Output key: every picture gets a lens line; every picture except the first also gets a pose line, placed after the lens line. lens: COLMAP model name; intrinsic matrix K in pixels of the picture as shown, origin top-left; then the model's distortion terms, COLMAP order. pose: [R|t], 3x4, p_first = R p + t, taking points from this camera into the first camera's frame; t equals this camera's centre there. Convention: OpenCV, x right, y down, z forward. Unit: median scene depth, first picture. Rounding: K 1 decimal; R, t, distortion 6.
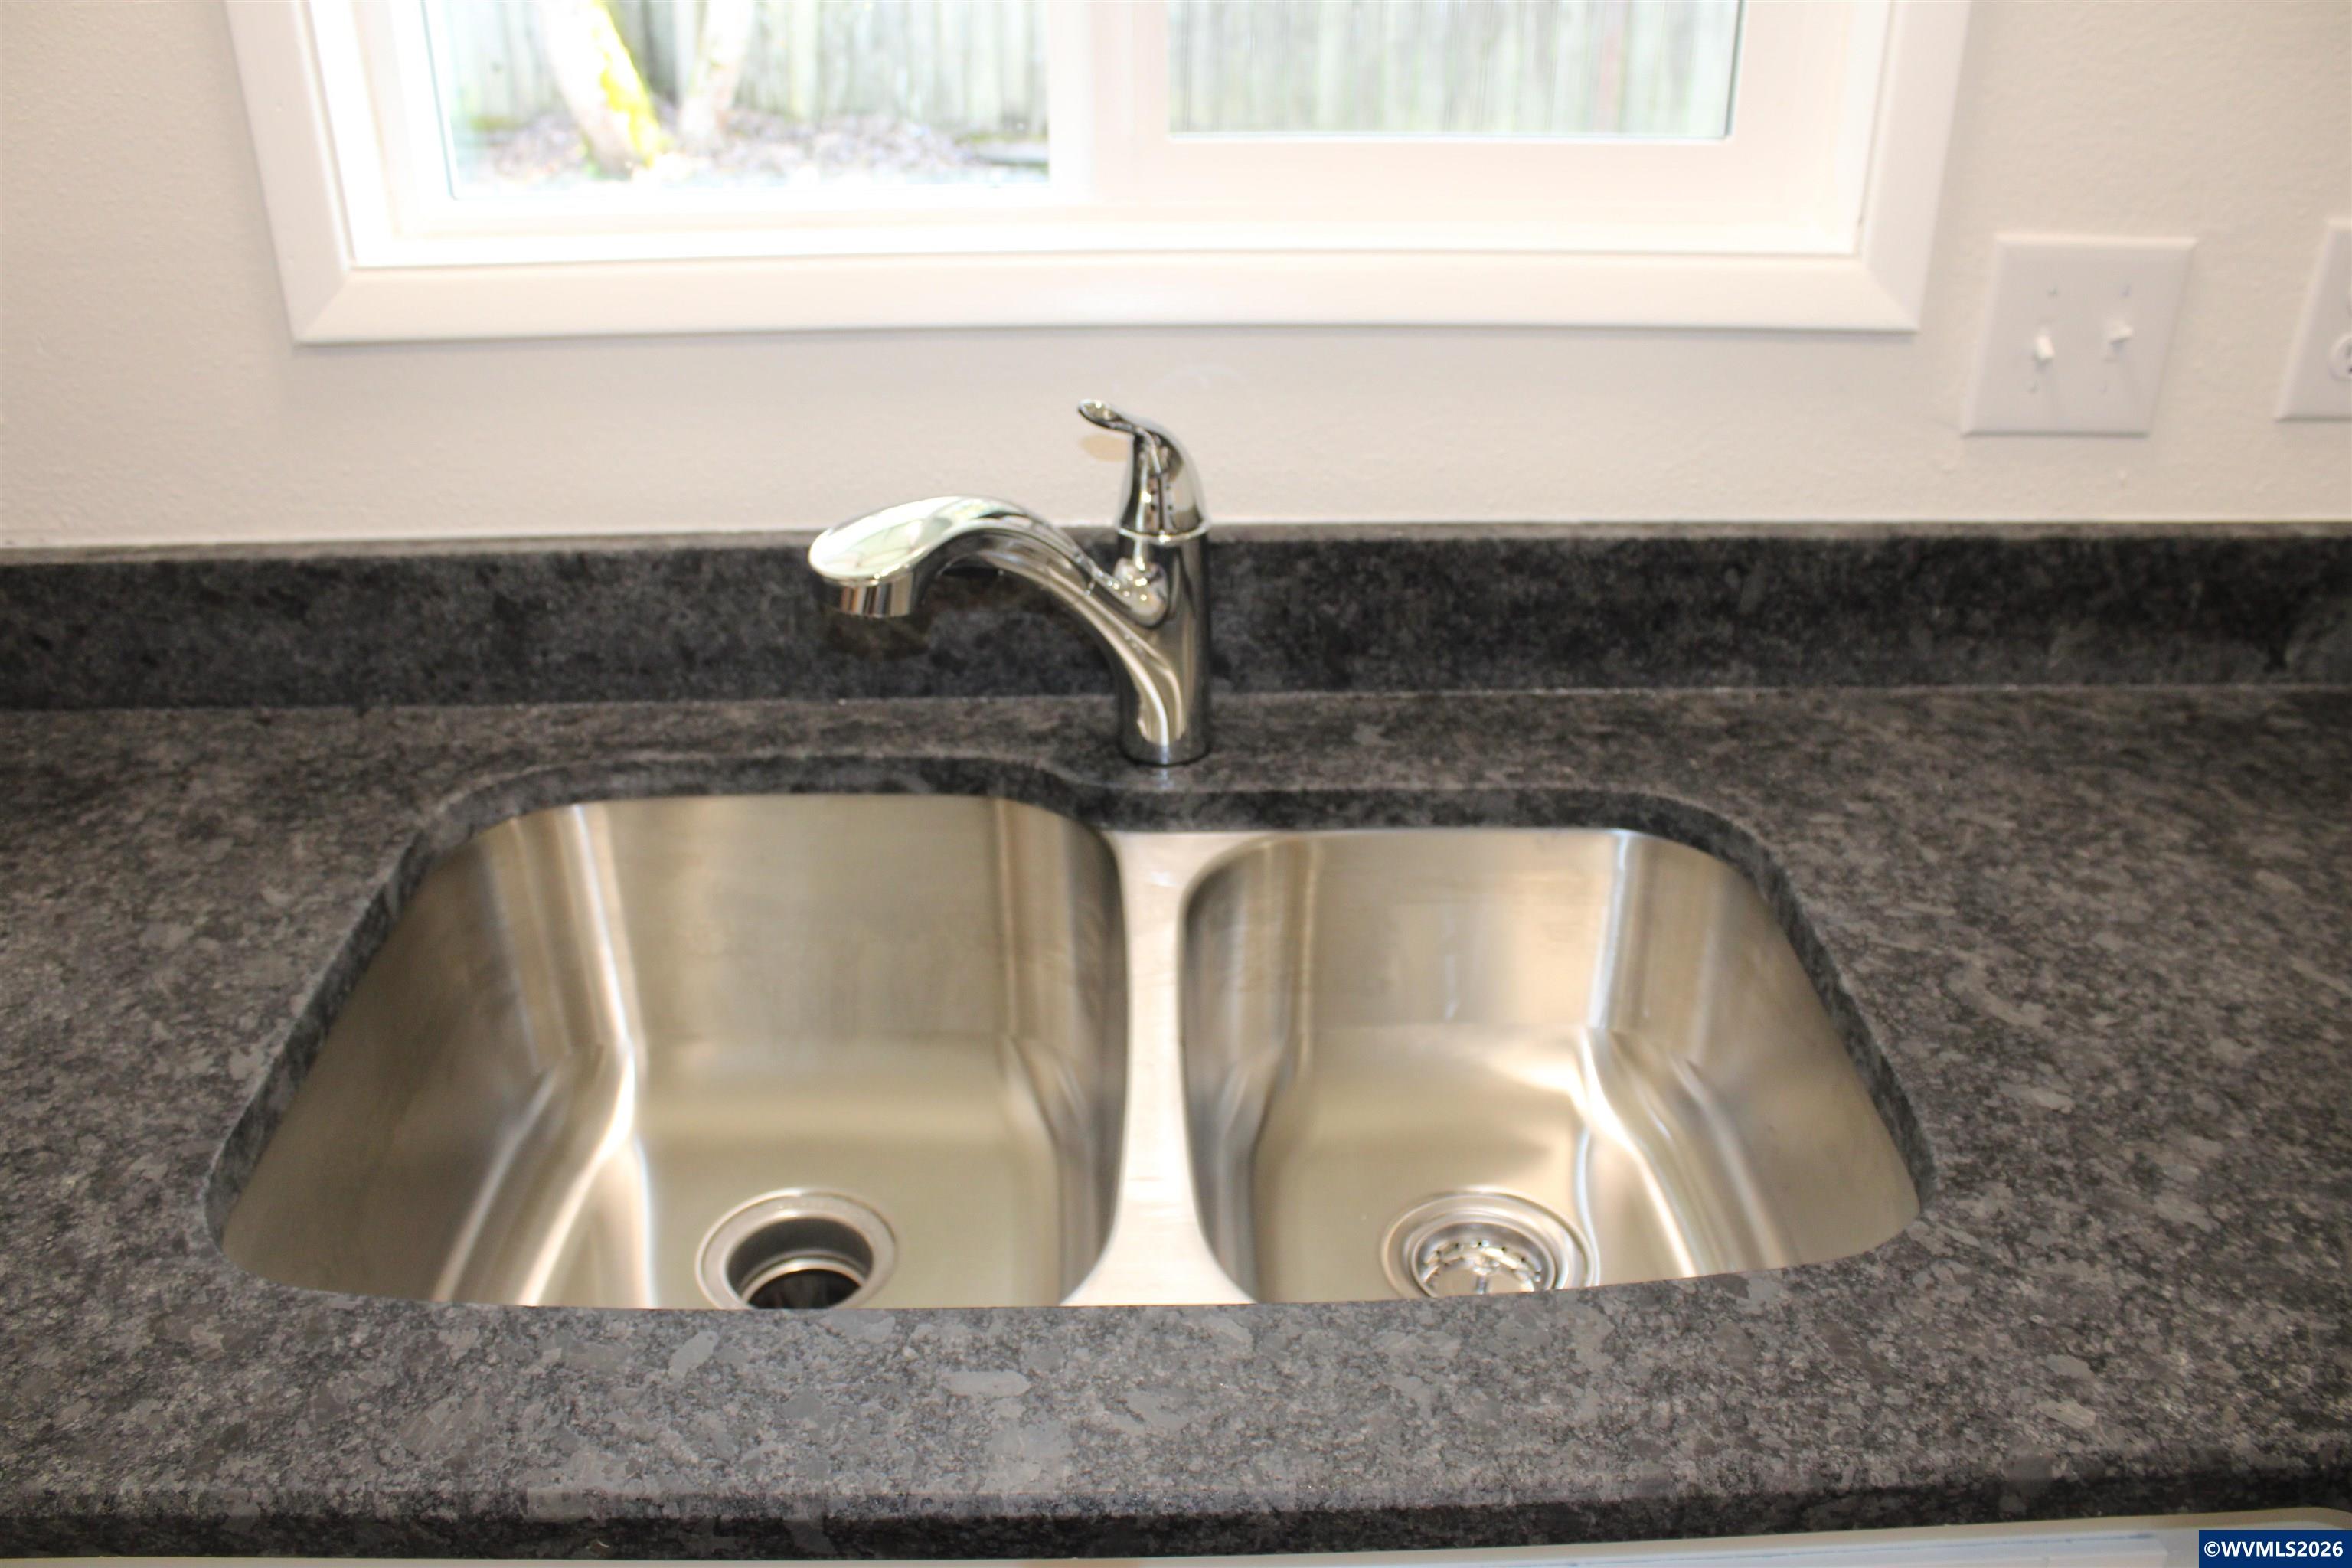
lens RADIAL K [[1987.1, 0, 1153.8], [0, 1987.1, 797.7], [0, 0, 1]] dist [-0.139719, 0.092536]
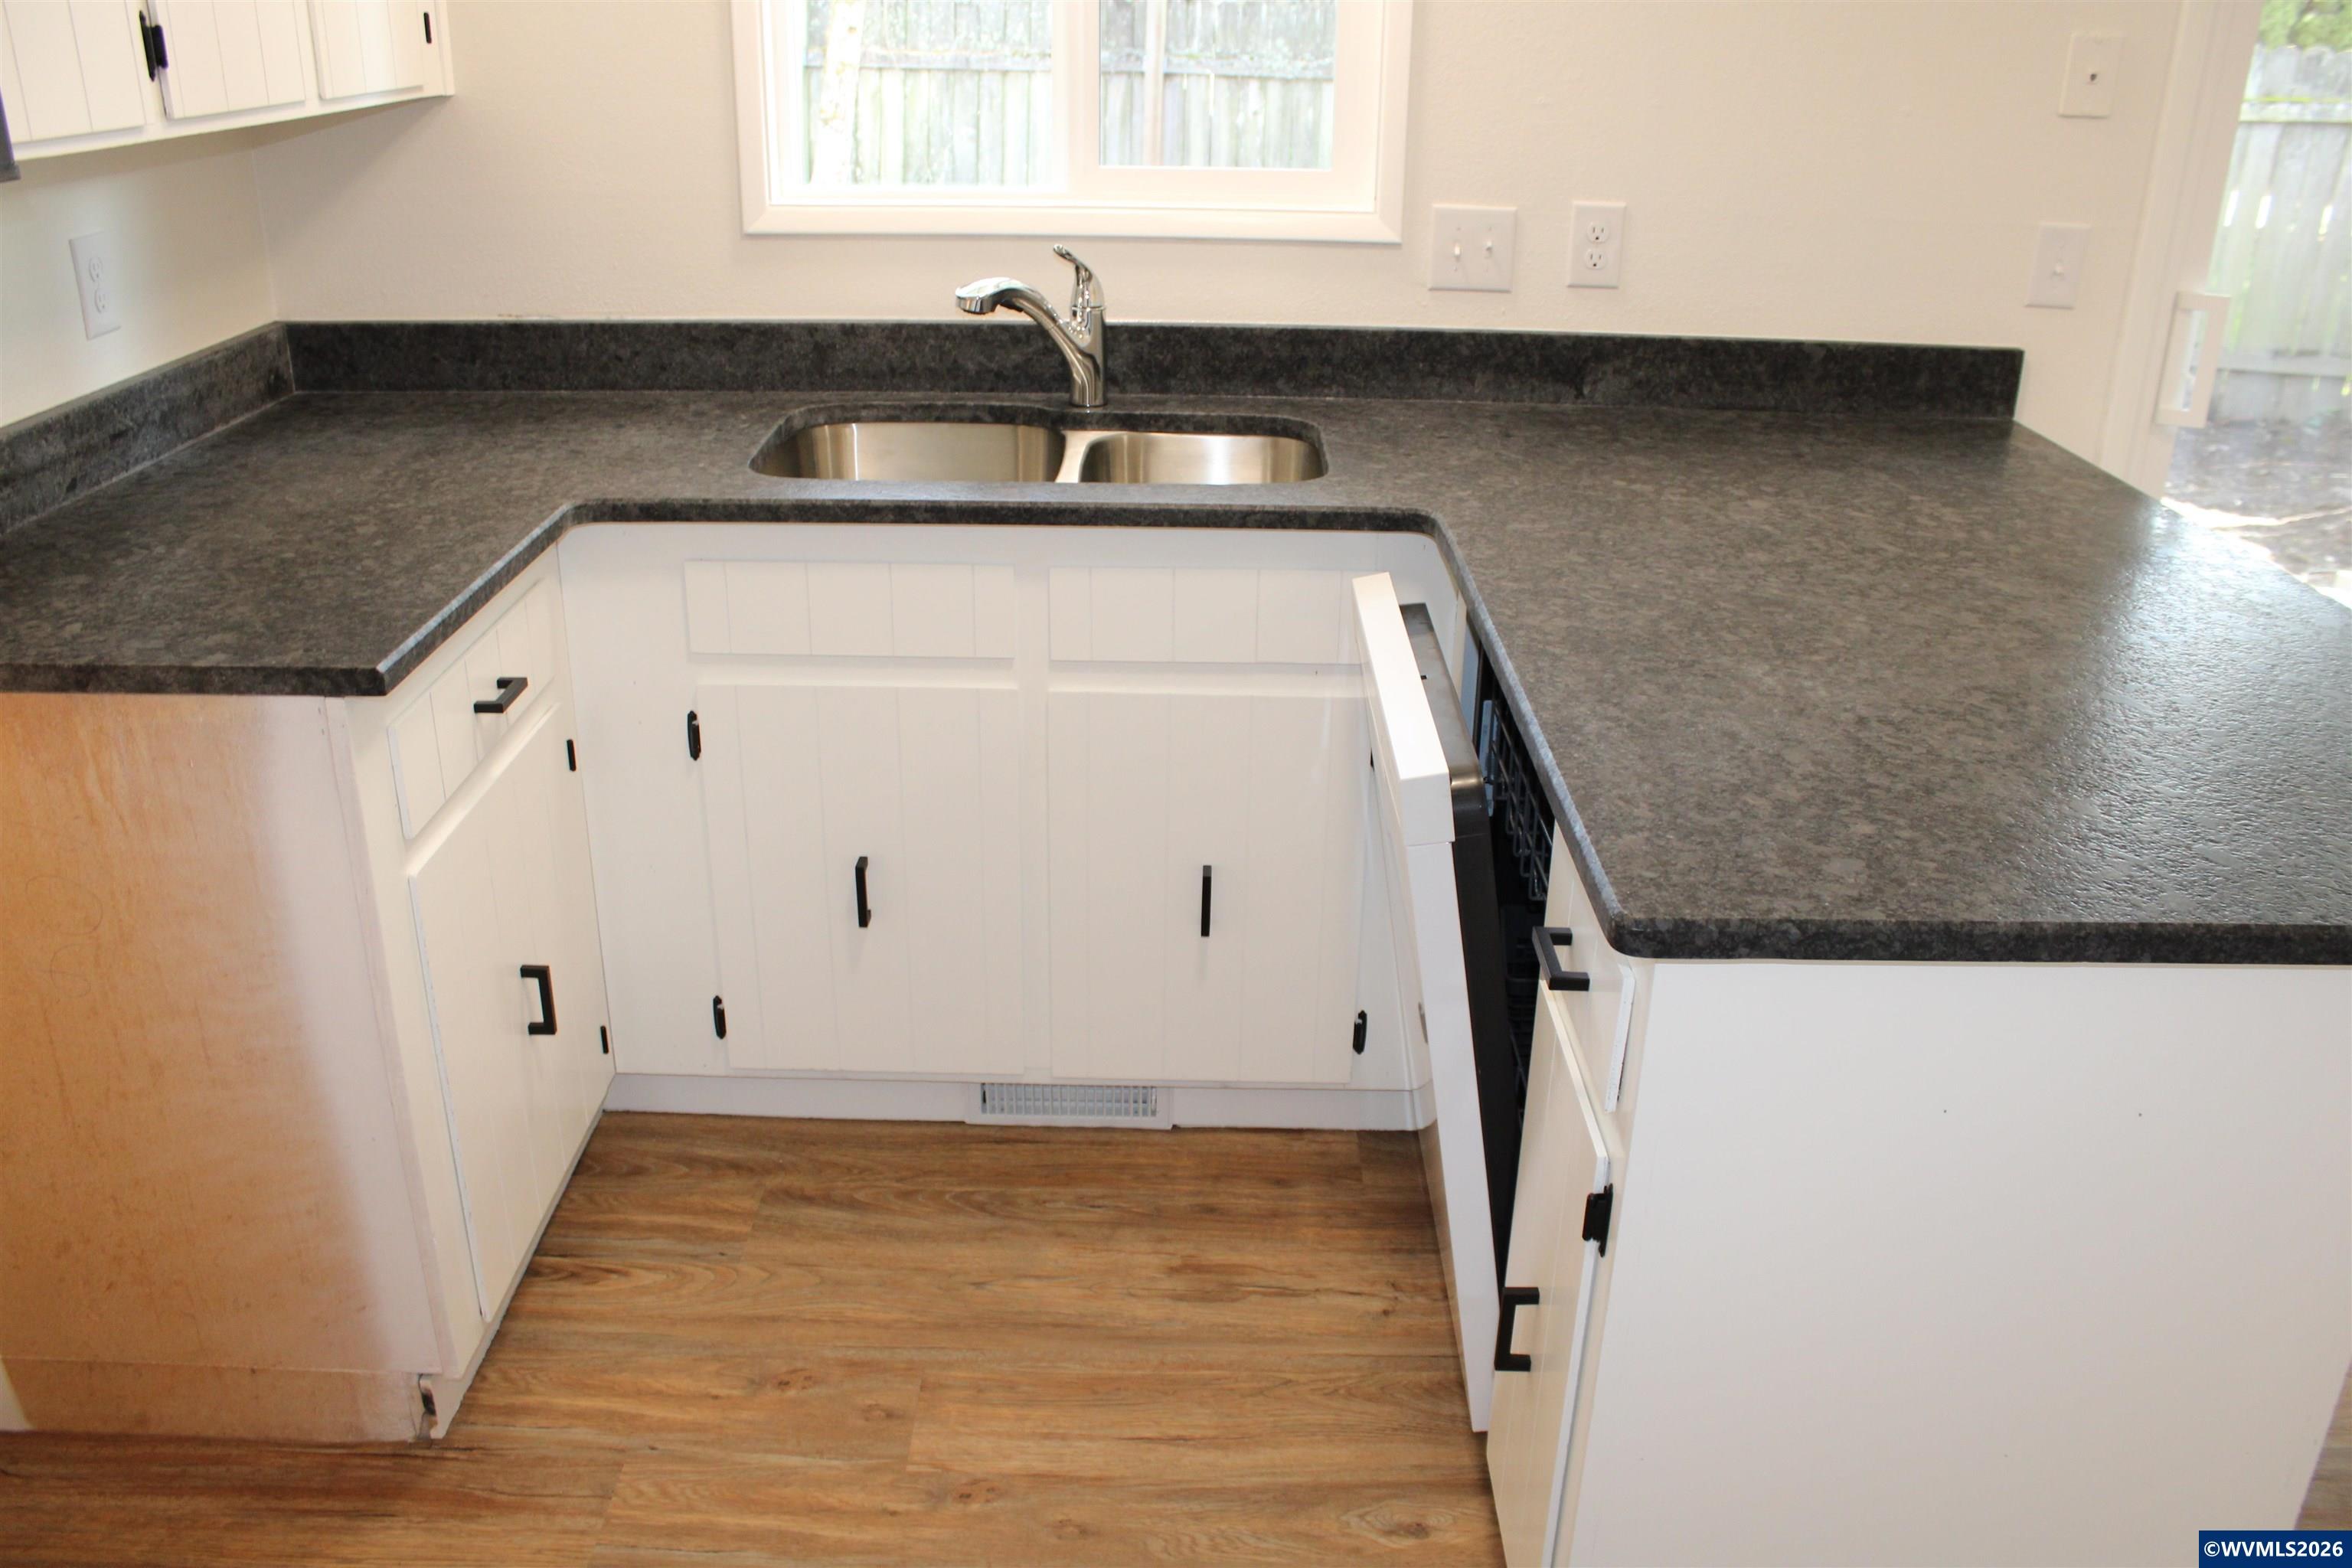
lens RADIAL K [[1987.1, 0, 1179.9], [0, 1987.1, 786.1], [0, 0, 1]] dist [-0.139719, 0.092536]
pose [[0.999550, 0.025972, -0.014980, 0.163304], [-0.027327, 0.994735, -0.098770, 0.664196], [0.012336, 0.099135, 0.994998, -1.343750]]
